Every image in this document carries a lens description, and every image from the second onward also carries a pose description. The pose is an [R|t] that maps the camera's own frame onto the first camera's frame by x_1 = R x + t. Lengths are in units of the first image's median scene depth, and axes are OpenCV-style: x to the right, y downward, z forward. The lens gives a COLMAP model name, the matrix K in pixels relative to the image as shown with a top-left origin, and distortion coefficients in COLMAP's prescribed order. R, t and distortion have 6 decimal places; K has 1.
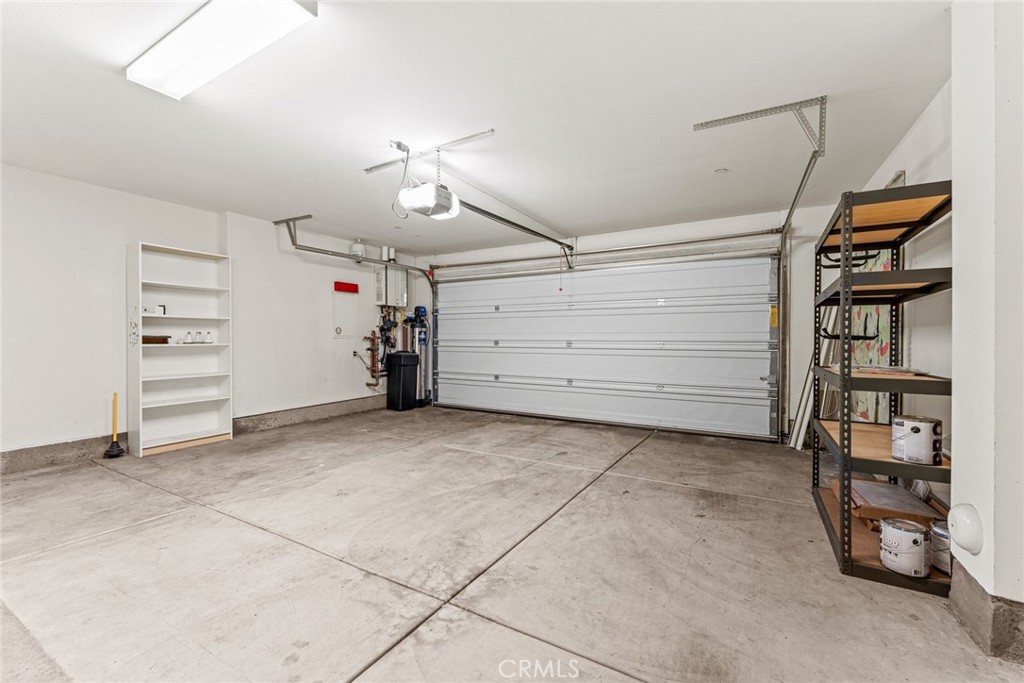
lens RADIAL K [[418.1, 0, 511.7], [0, 418.1, 340.5], [0, 0, 1]] dist [-0.001489, 0.000822]
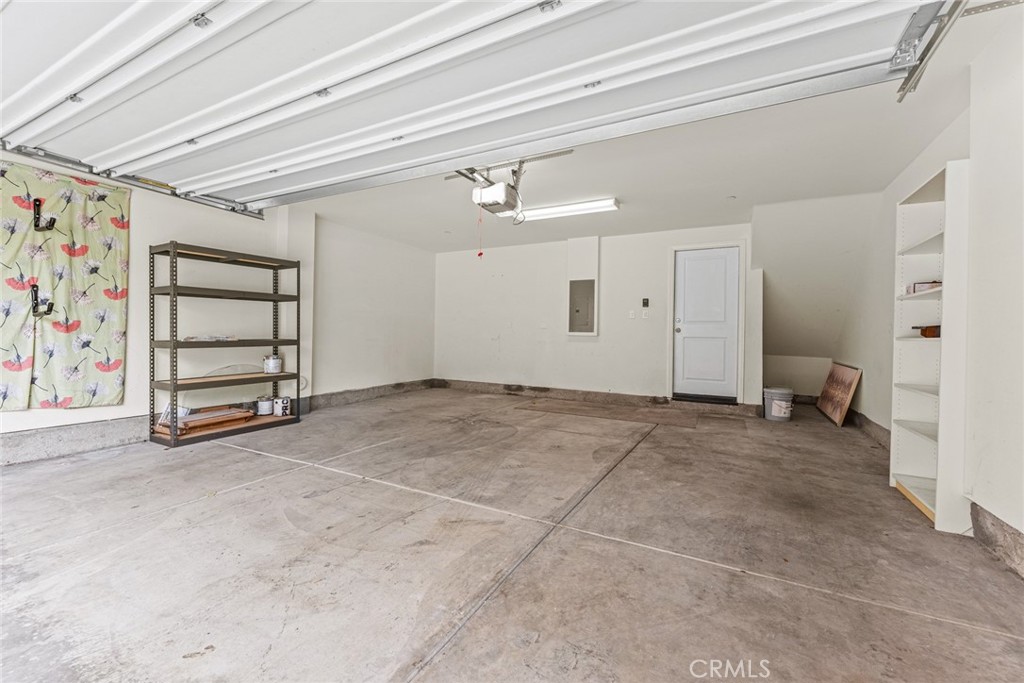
lens RADIAL K [[418.1, 0, 516.0], [0, 418.1, 336.5], [0, 0, 1]] dist [-0.001489, 0.000822]
pose [[-0.998847, -0.016368, -0.045134, -0.184694], [-0.016993, 0.999764, 0.013498, 0.009228], [0.044902, 0.014249, -0.998890, 1.945500]]
